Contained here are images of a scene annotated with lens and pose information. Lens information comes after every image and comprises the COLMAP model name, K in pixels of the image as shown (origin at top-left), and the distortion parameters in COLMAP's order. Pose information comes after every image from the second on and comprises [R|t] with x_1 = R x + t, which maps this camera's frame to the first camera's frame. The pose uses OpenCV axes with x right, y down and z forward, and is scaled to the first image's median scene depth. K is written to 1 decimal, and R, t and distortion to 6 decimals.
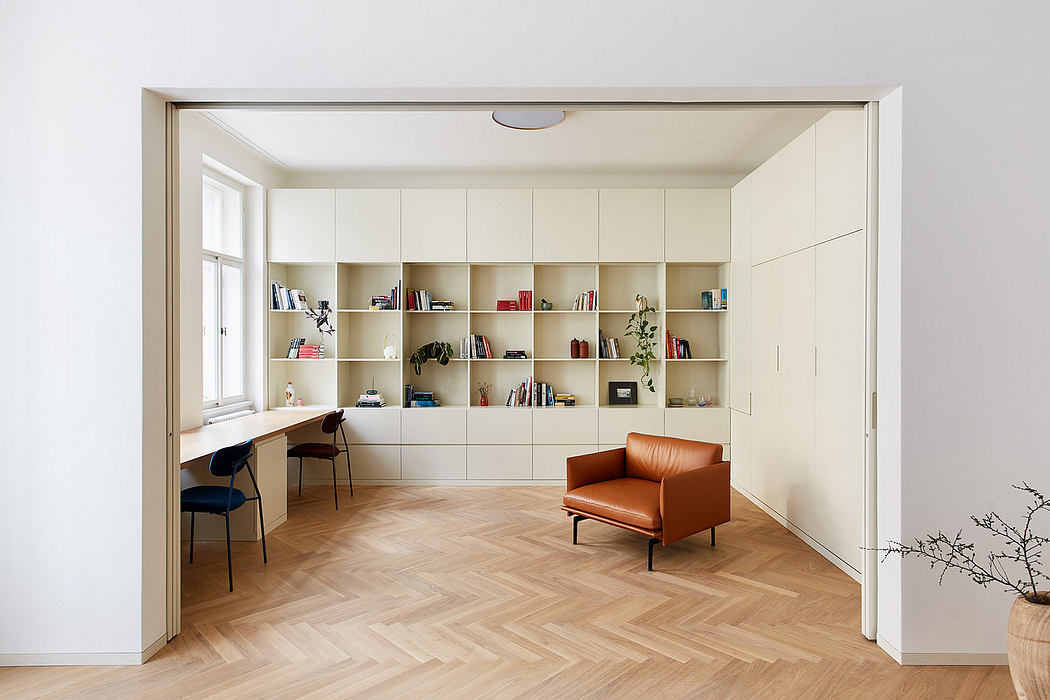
lens RADIAL K [[600.3, 0, 524.2], [0, 600.3, 338.9], [0, 0, 1]] dist [-0.006823, 0.002927]
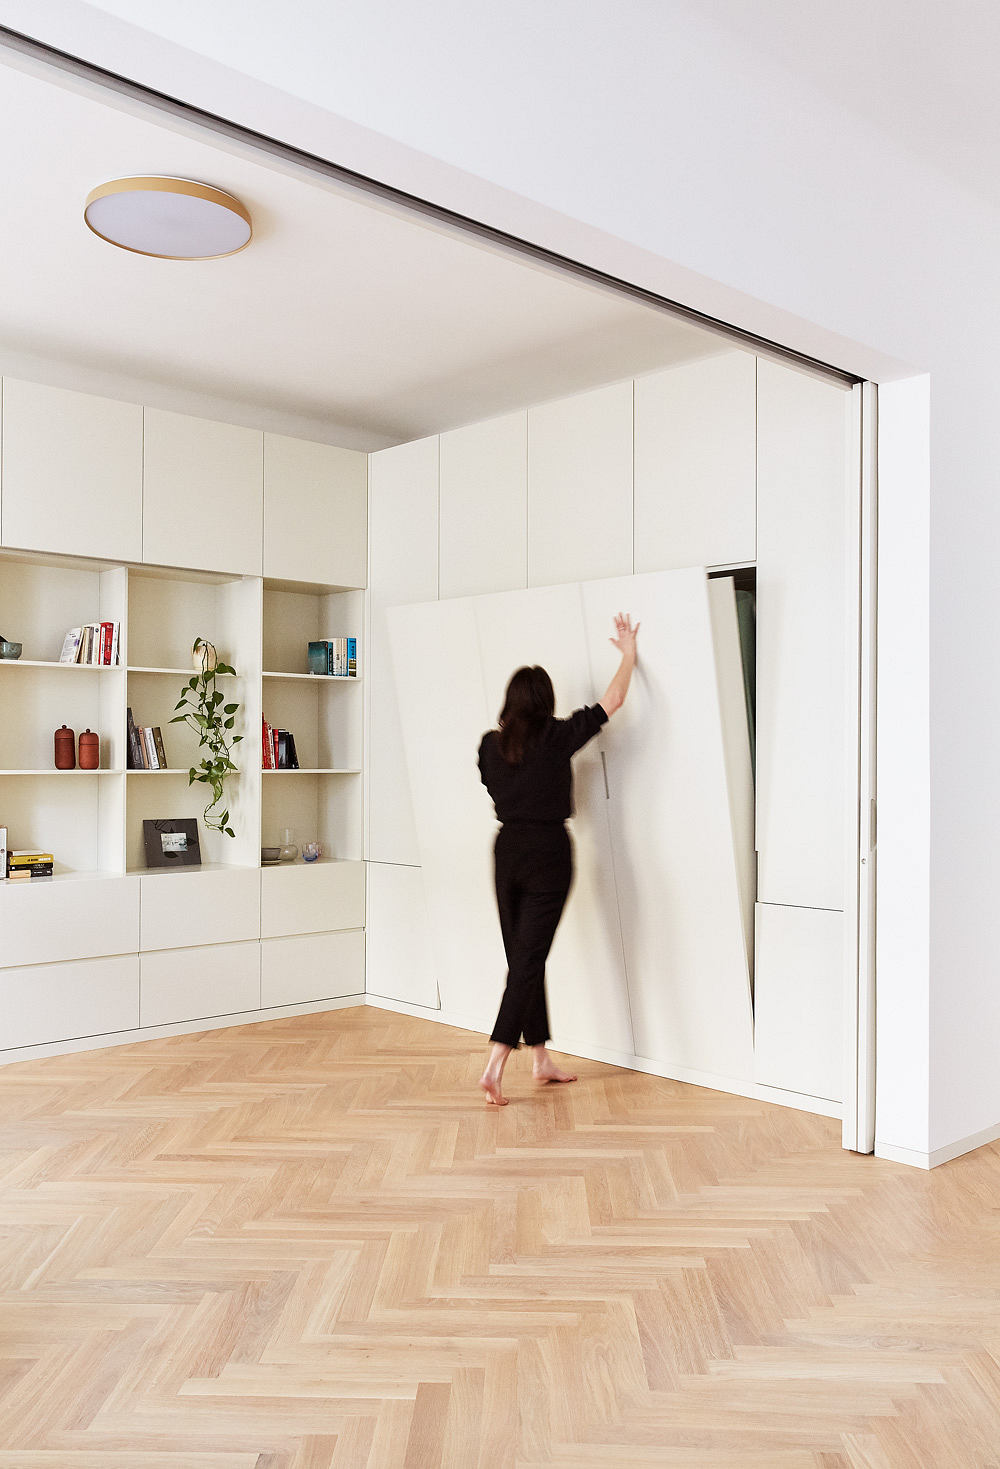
lens RADIAL K [[1230.2, 0, 501.9], [0, 1230.2, 748.7], [0, 0, 1]] dist [-0.028921, 0.041265]
pose [[0.727990, 0.009816, 0.685518, -0.315826], [-0.009535, 0.999946, -0.004192, 0.017647], [-0.685522, -0.003485, 0.728044, 0.110374]]
